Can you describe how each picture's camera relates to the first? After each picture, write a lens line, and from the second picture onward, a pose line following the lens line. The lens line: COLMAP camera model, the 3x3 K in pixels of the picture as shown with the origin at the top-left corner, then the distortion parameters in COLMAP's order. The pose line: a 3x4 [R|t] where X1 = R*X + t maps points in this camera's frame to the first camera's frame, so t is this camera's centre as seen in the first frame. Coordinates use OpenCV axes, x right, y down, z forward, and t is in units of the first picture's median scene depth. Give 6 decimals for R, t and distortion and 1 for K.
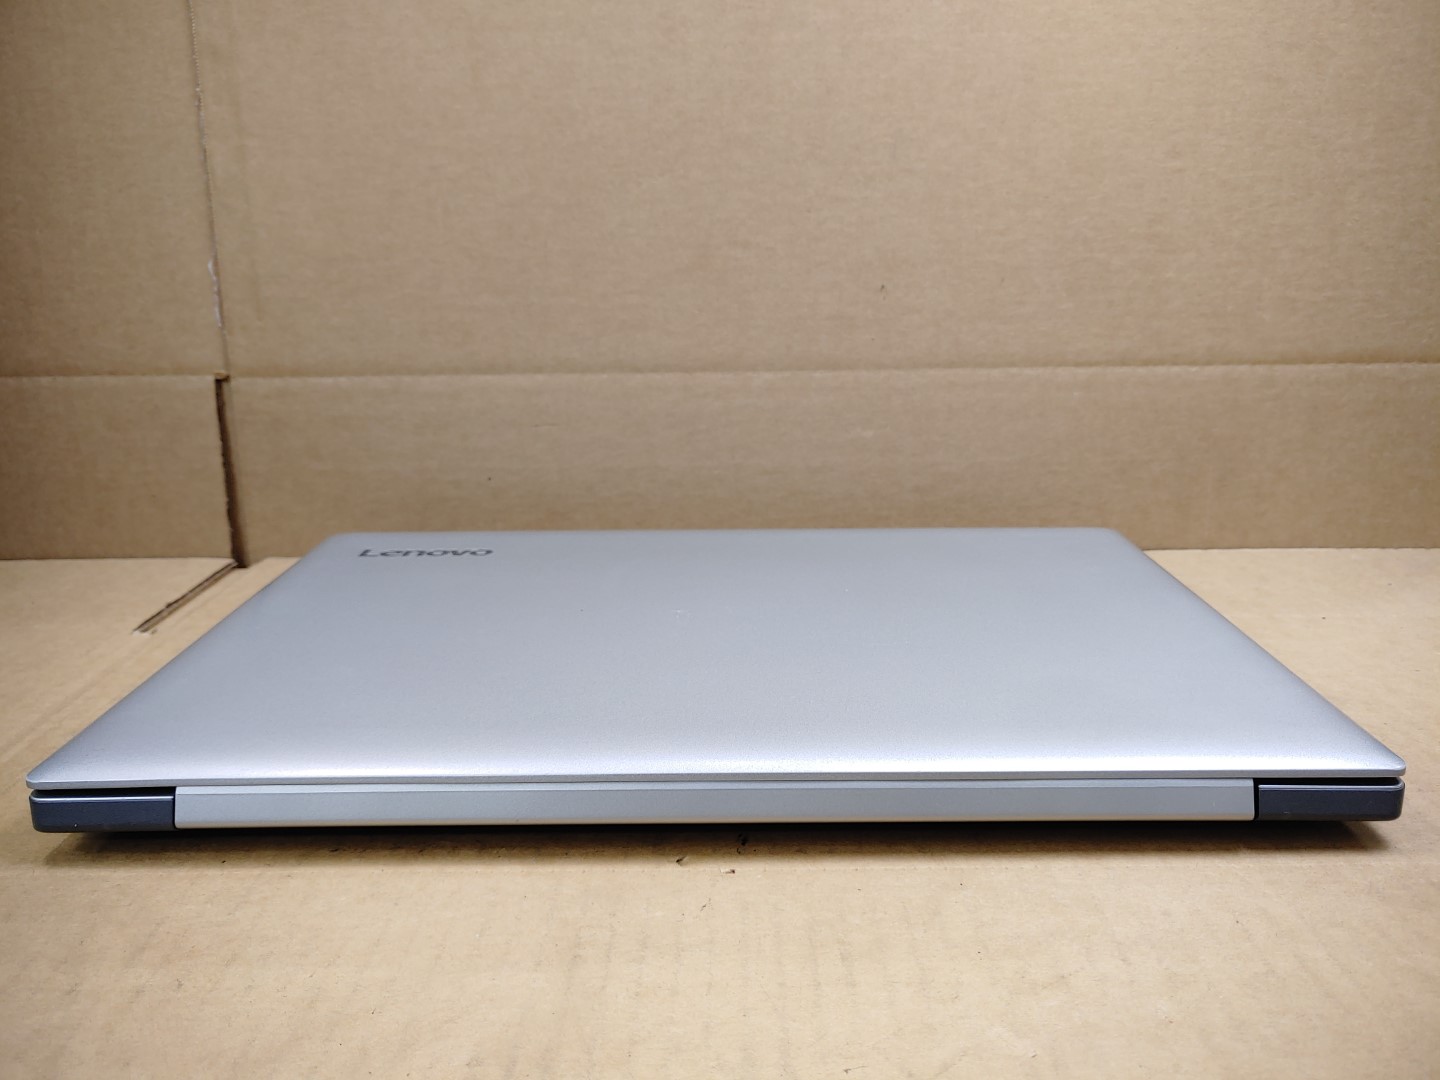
lens RADIAL K [[1056.8, 0, 728.3], [0, 1056.8, 541.5], [0, 0, 1]] dist [0.013972, -0.018515]
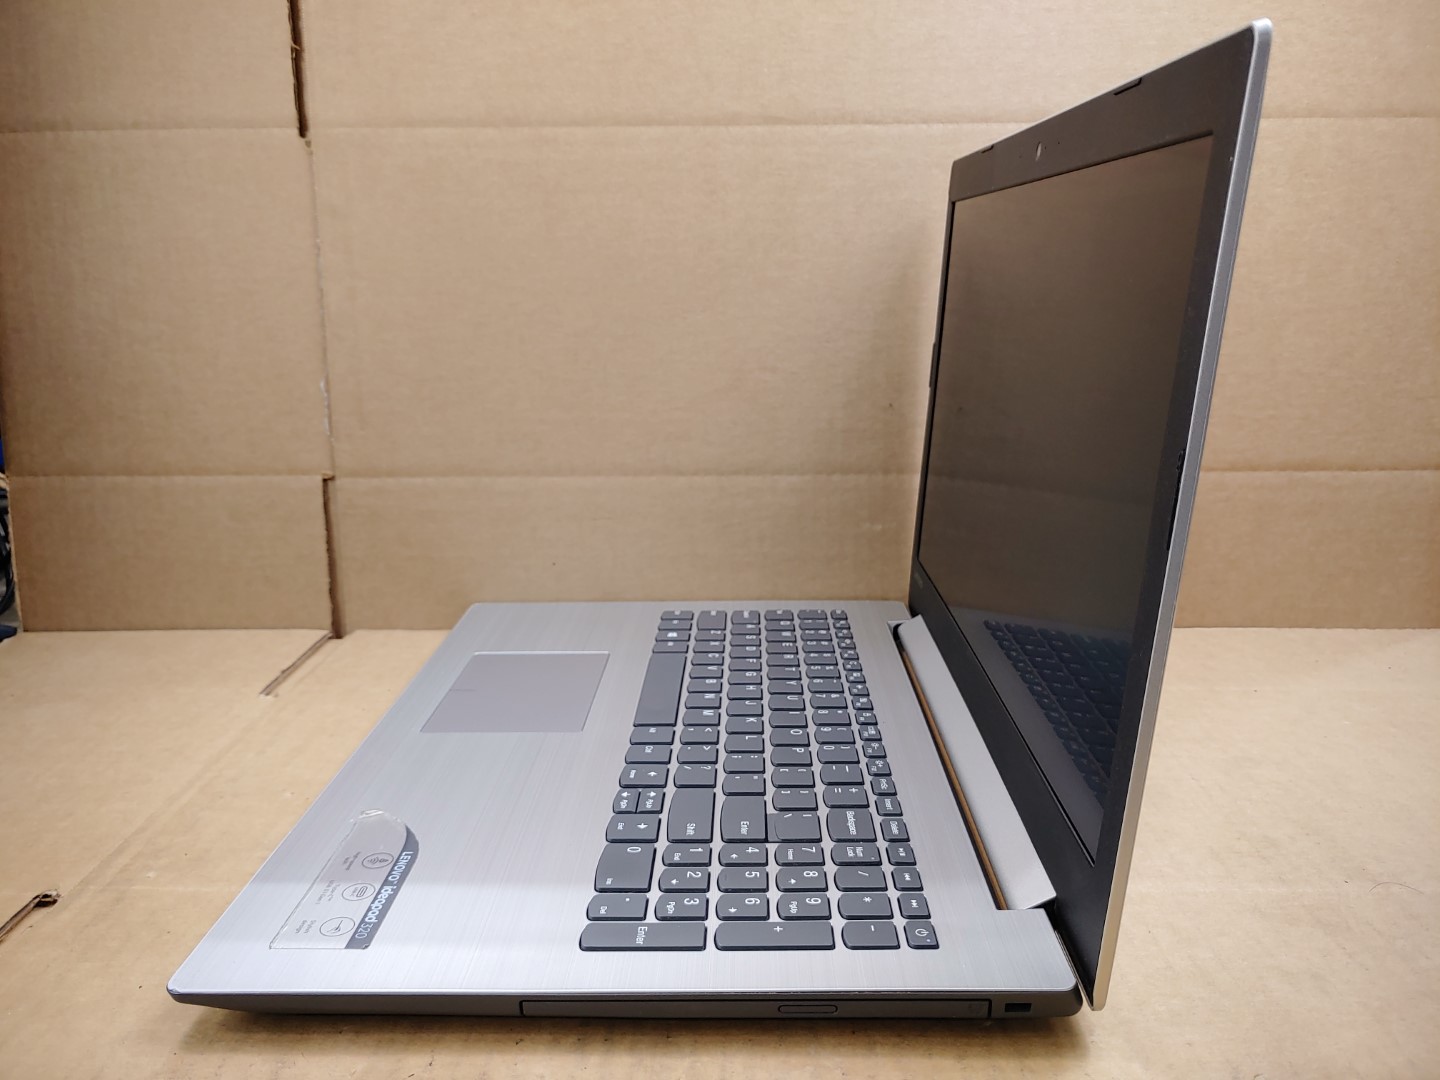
lens RADIAL K [[1087.7, 0, 734.1], [0, 1087.7, 554.6], [0, 0, 1]] dist [0.019300, -0.023479]
pose [[0.999956, 0.006764, -0.006436, -0.018790], [-0.006930, 0.999633, -0.026175, -0.041022], [0.006257, 0.026218, 0.999637, -0.211646]]
